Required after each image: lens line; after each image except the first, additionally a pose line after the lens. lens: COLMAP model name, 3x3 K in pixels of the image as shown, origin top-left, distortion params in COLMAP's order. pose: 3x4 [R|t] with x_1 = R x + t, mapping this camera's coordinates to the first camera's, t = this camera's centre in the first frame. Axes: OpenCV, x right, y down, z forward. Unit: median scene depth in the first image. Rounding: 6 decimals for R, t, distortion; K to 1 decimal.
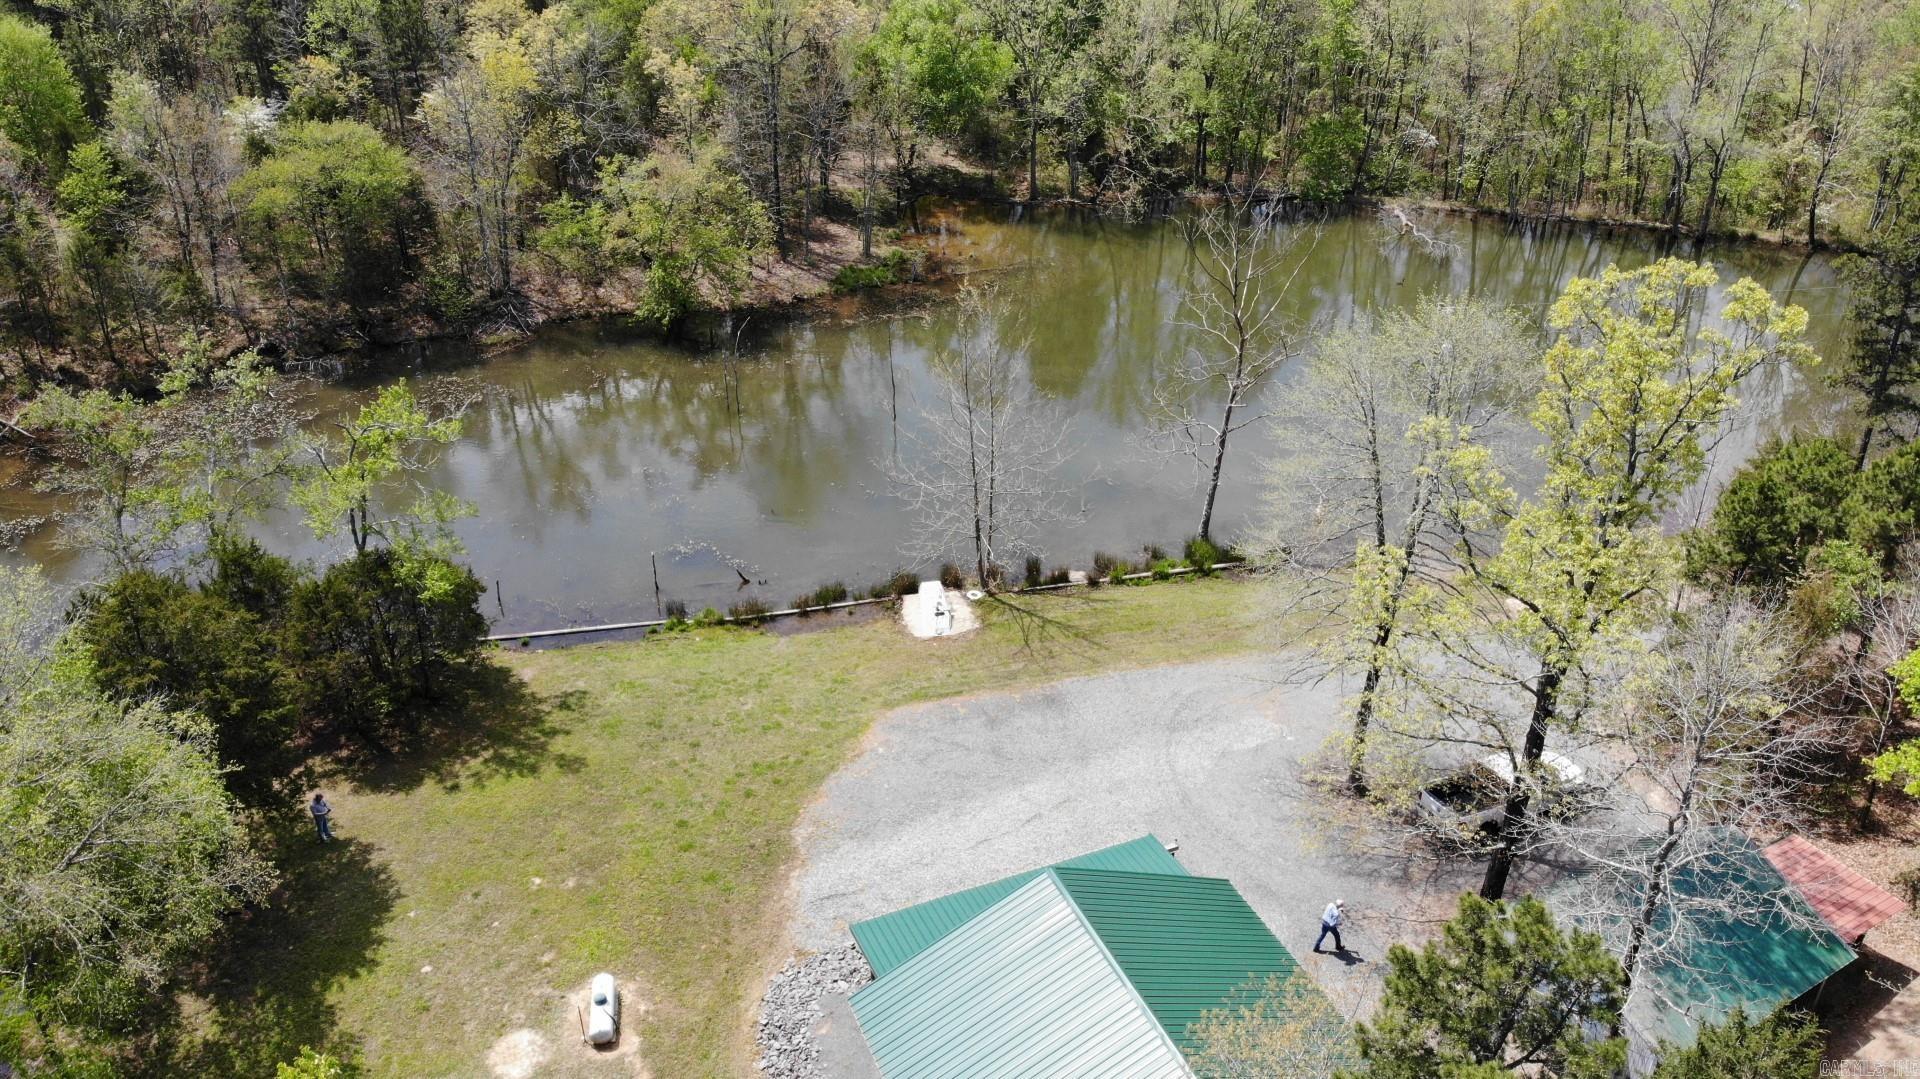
lens RADIAL K [[1421.3, 0, 956.0], [0, 1421.3, 522.7], [0, 0, 1]] dist [0.088784, -0.206687]
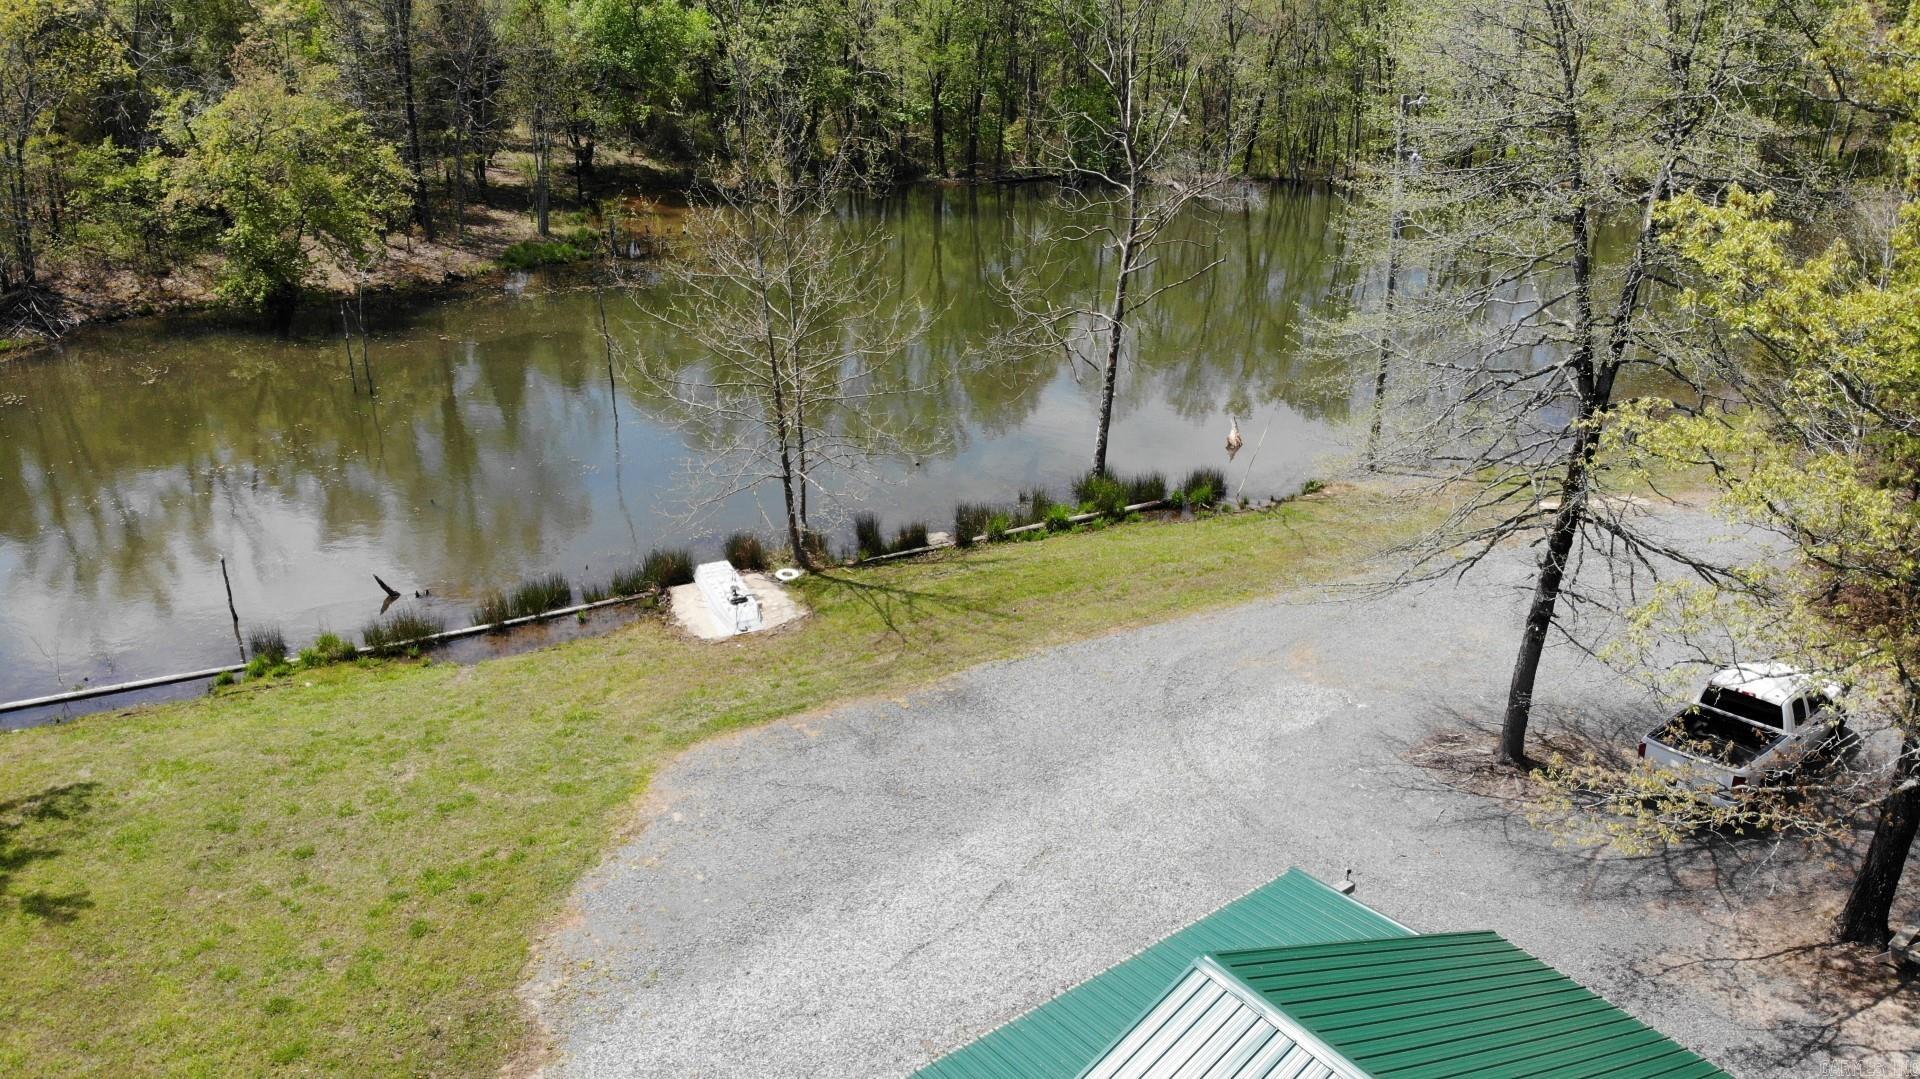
lens RADIAL K [[1421.3, 0, 989.1], [0, 1421.3, 537.3], [0, 0, 1]] dist [0.088784, -0.206687]
pose [[0.968487, -0.087046, 0.233357, -0.042060], [0.104988, 0.992309, -0.065576, 0.078094], [-0.225854, 0.088009, 0.970178, 0.333039]]
